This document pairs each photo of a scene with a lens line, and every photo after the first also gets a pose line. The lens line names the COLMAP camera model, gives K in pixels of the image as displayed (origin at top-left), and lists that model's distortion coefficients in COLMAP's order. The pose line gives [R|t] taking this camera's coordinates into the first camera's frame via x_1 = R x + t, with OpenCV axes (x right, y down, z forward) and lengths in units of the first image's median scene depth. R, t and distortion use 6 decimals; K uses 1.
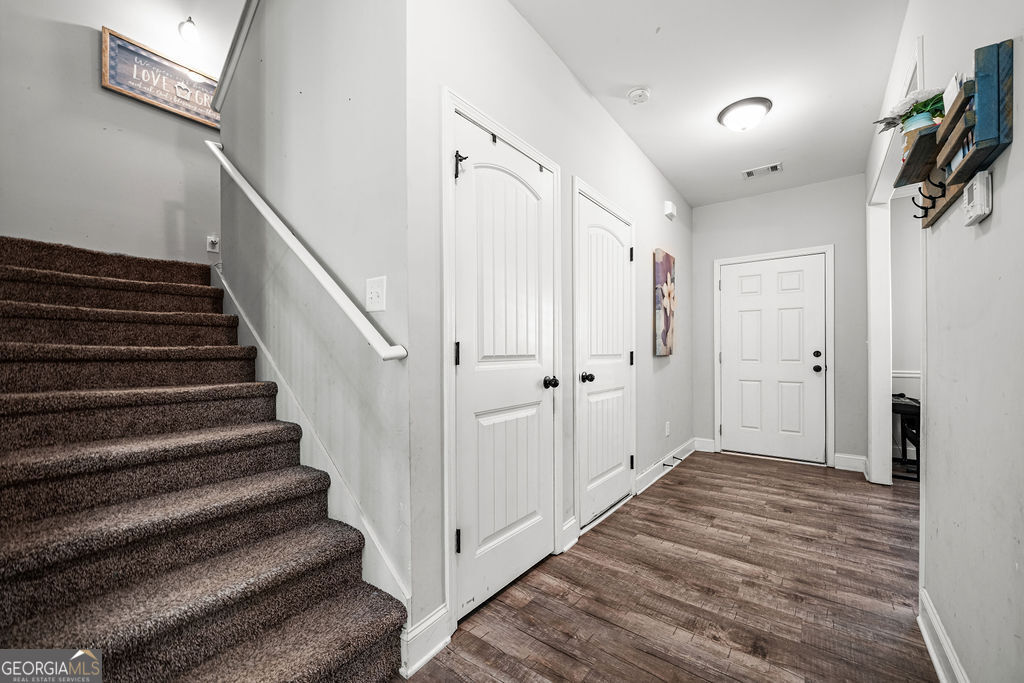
lens RADIAL K [[391.5, 0, 511.8], [0, 391.5, 351.5], [0, 0, 1]] dist [0.000233, 0.000033]
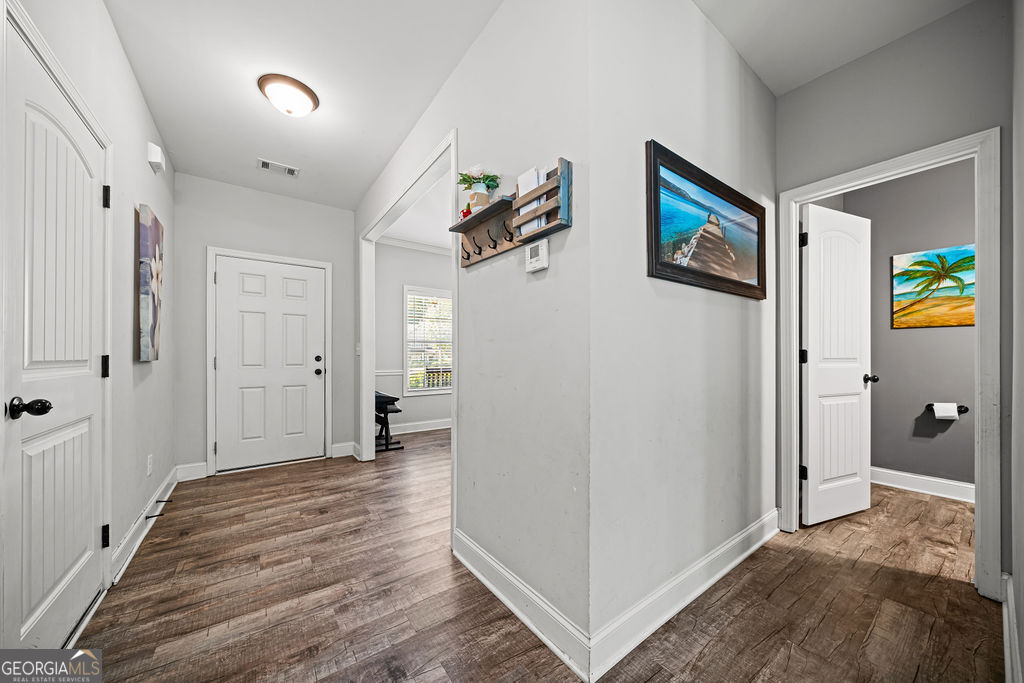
lens RADIAL K [[361.7, 0, 516.3], [0, 361.7, 355.9], [0, 0, 1]] dist [-0.001699, -0.000163]
pose [[0.274682, 0.004477, 0.961525, -0.059558], [-0.003539, 0.999987, -0.003645, 0.000762], [-0.961528, -0.002402, 0.274695, 0.227821]]
